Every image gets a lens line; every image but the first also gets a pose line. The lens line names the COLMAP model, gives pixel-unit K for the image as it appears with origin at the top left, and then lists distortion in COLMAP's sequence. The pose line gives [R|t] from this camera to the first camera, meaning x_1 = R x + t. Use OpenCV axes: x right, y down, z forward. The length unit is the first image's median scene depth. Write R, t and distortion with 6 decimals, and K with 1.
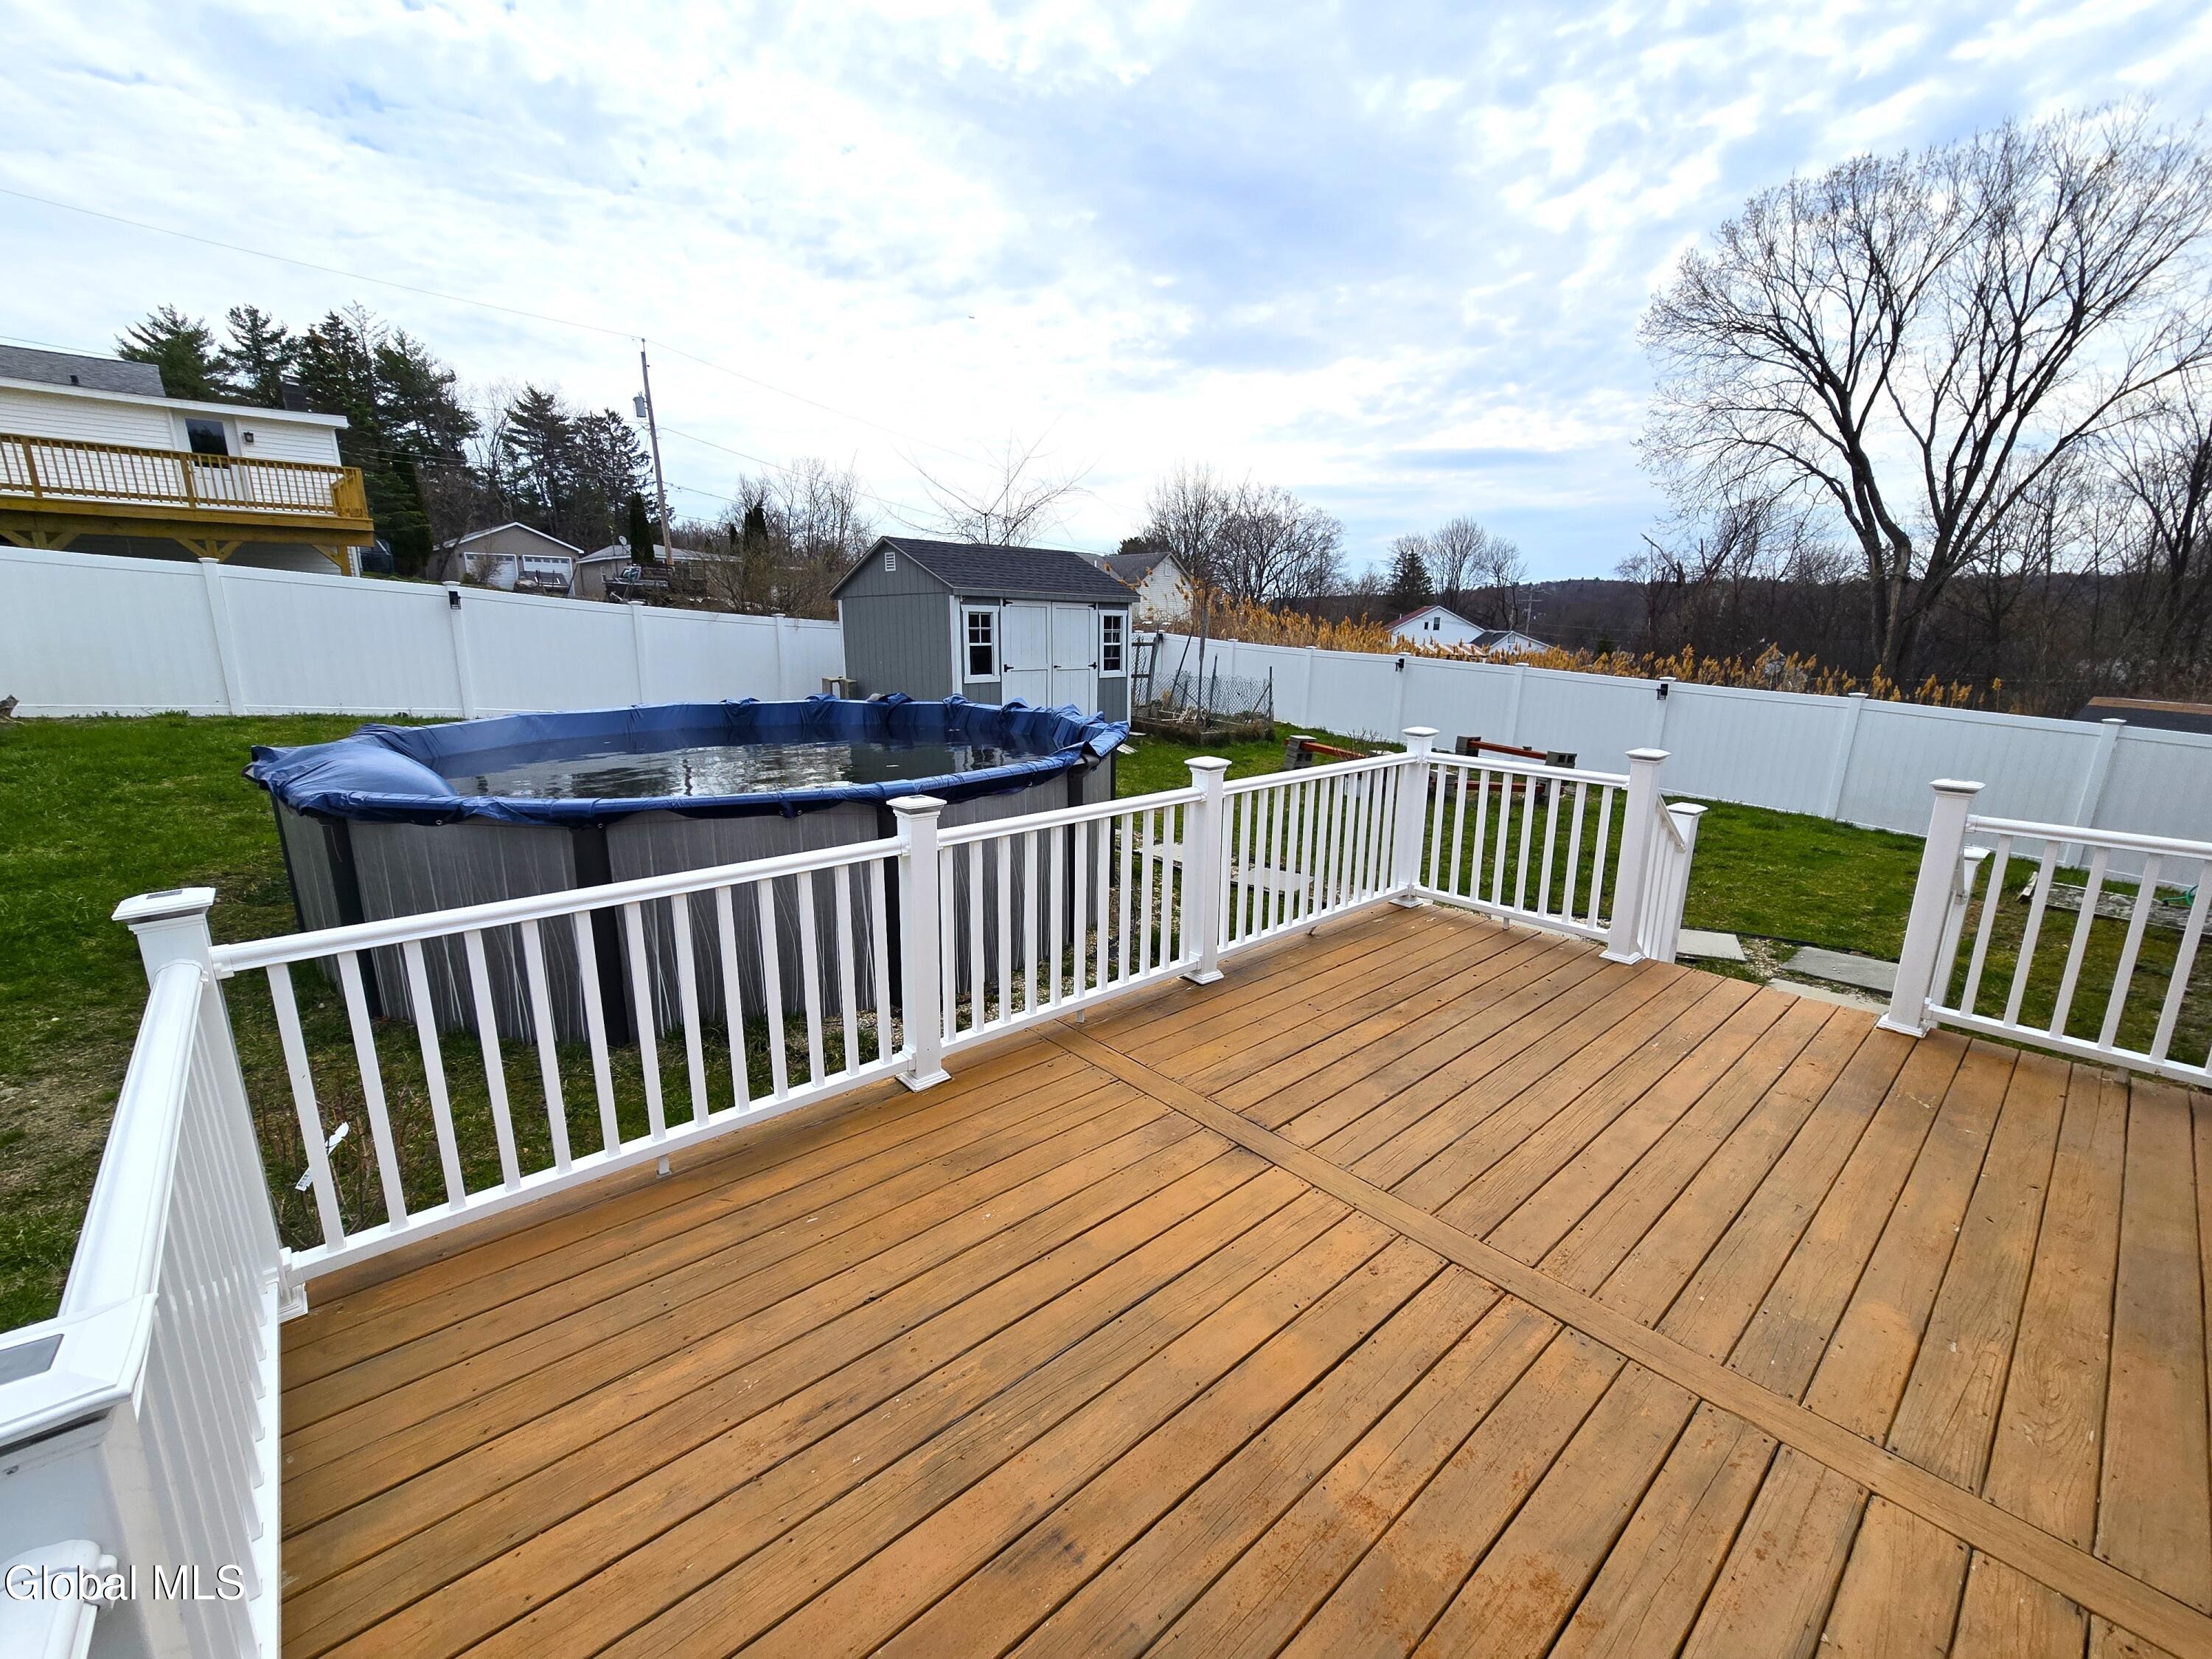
lens RADIAL K [[901.8, 0, 1099.0], [0, 901.8, 830.2], [0, 0, 1]] dist [0.001124, 0.000121]
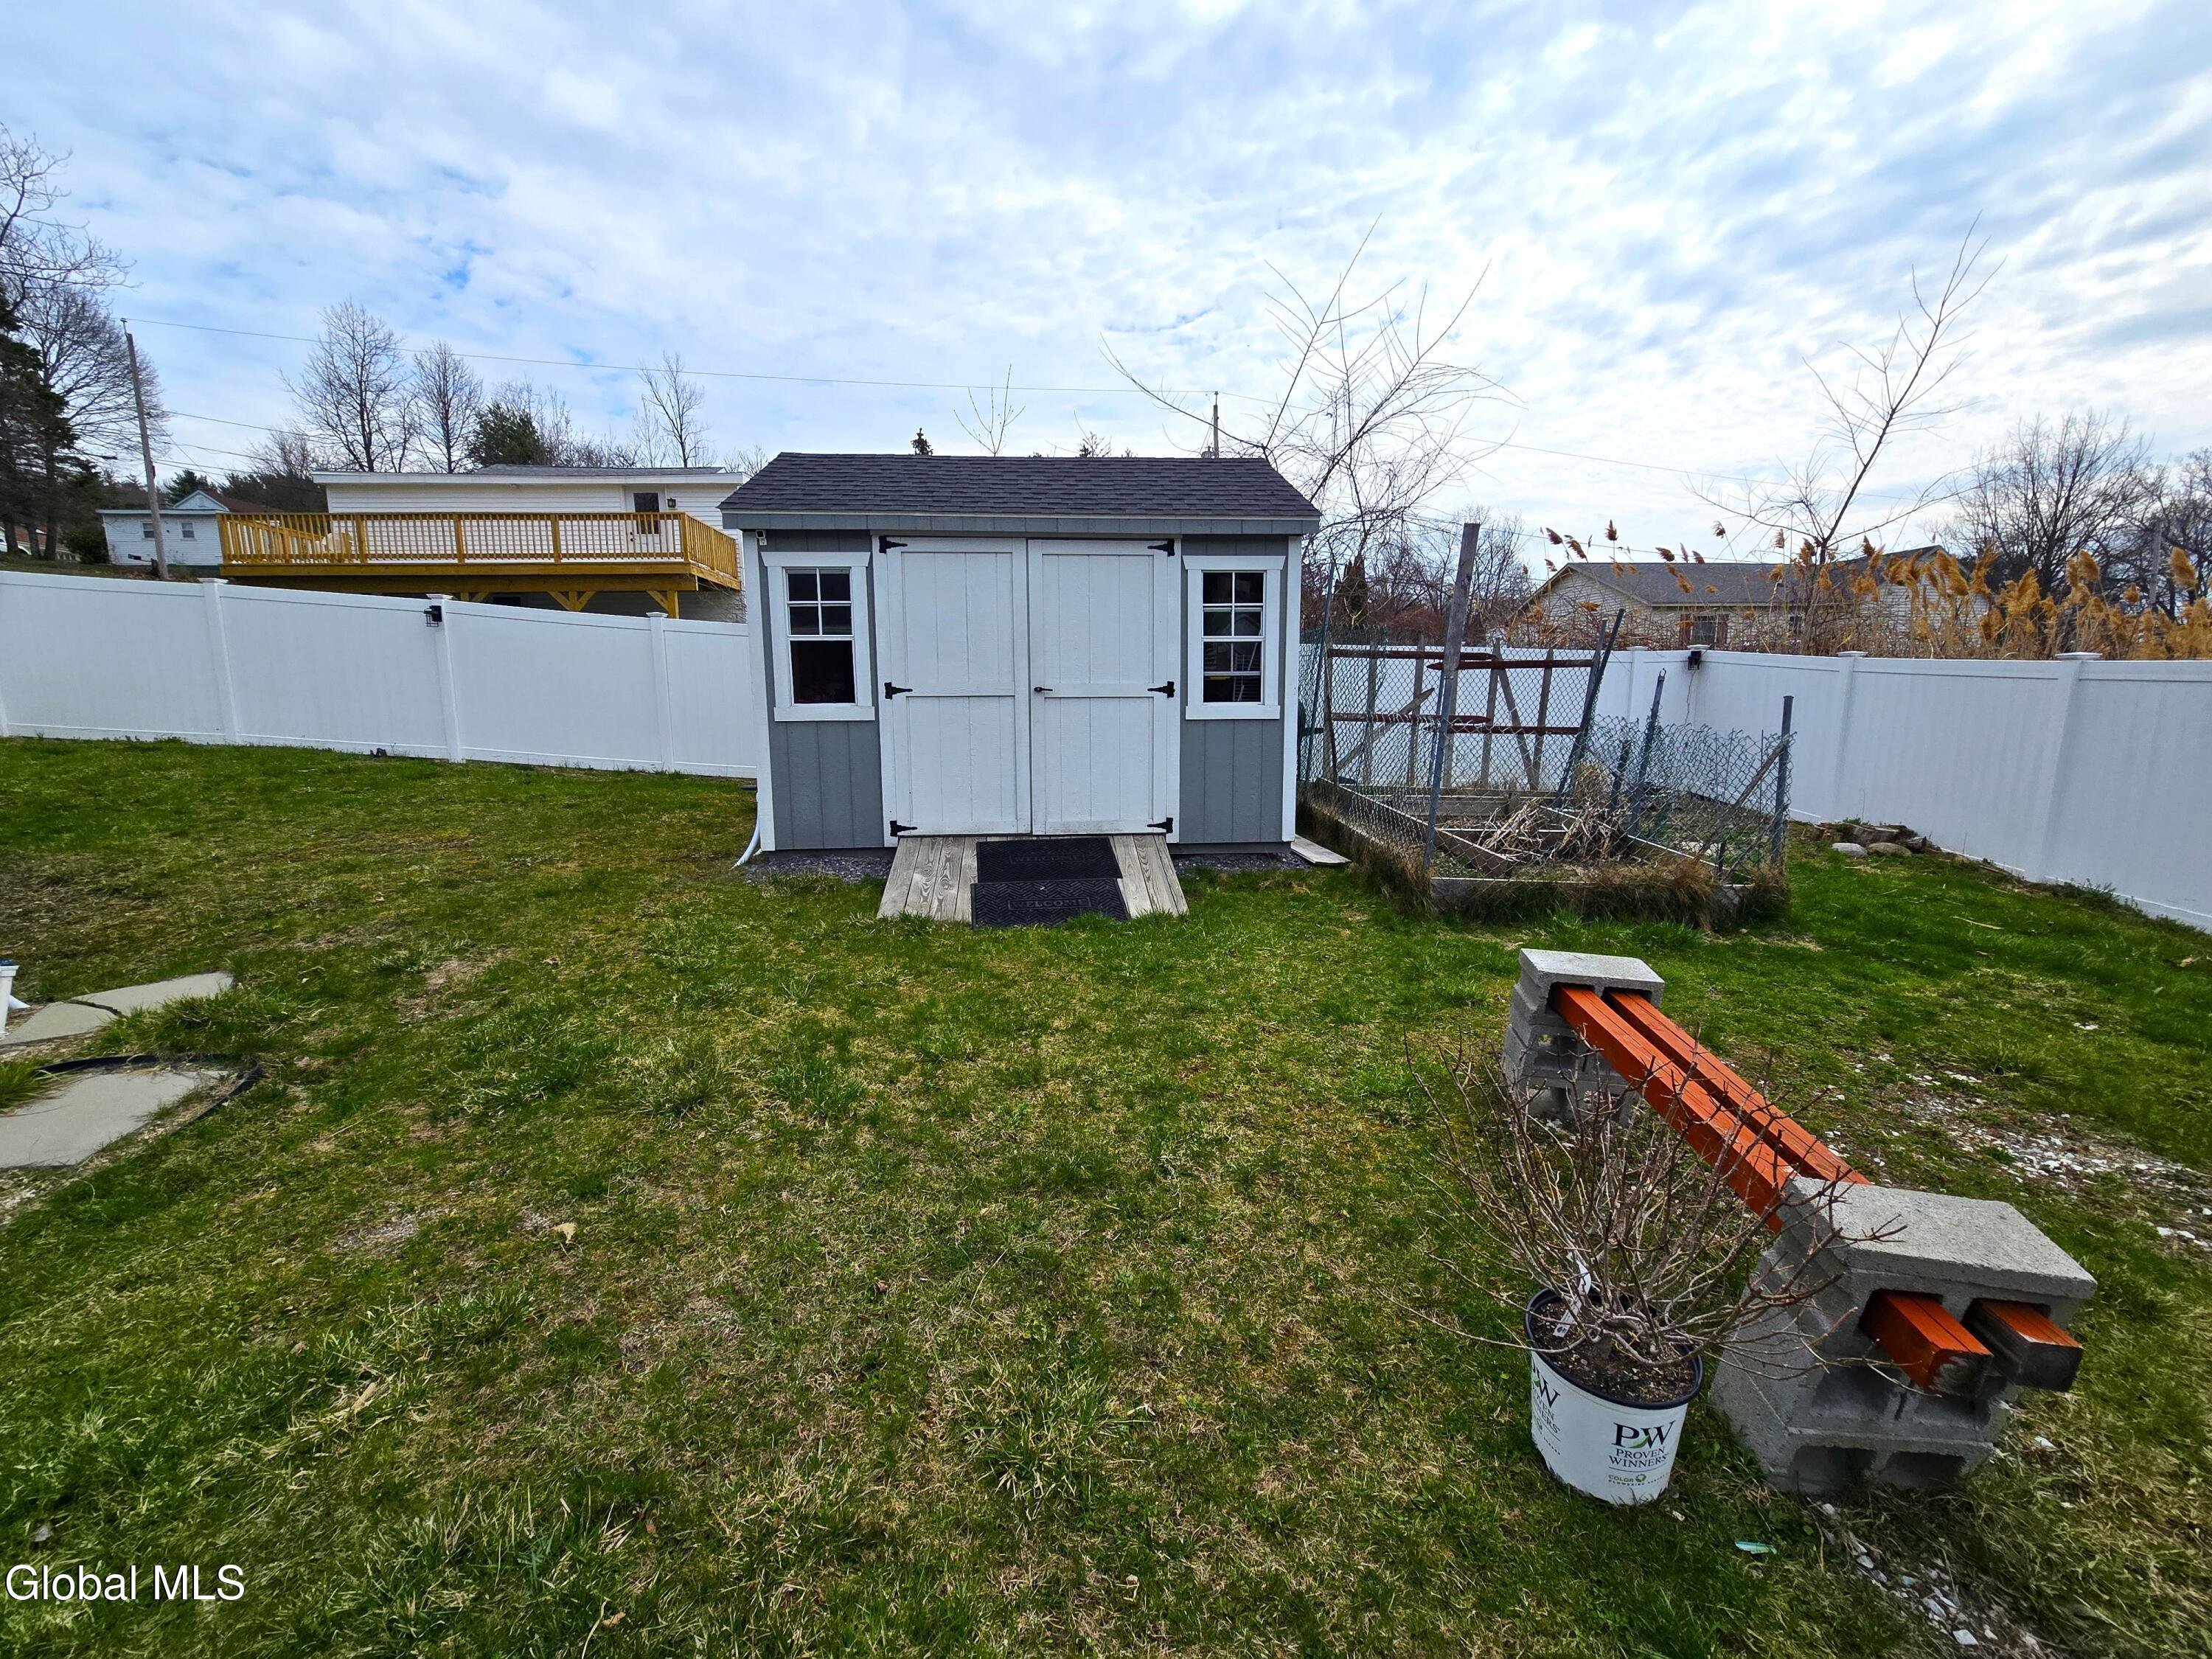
lens RADIAL K [[901.8, 0, 1099.0], [0, 901.8, 830.2], [0, 0, 1]] dist [0.001124, 0.000121]
pose [[0.746636, 0.086755, -0.659551, 0.253751], [-0.133372, 0.990851, -0.020649, -0.104617], [0.651726, 0.103382, 0.751376, 0.669659]]
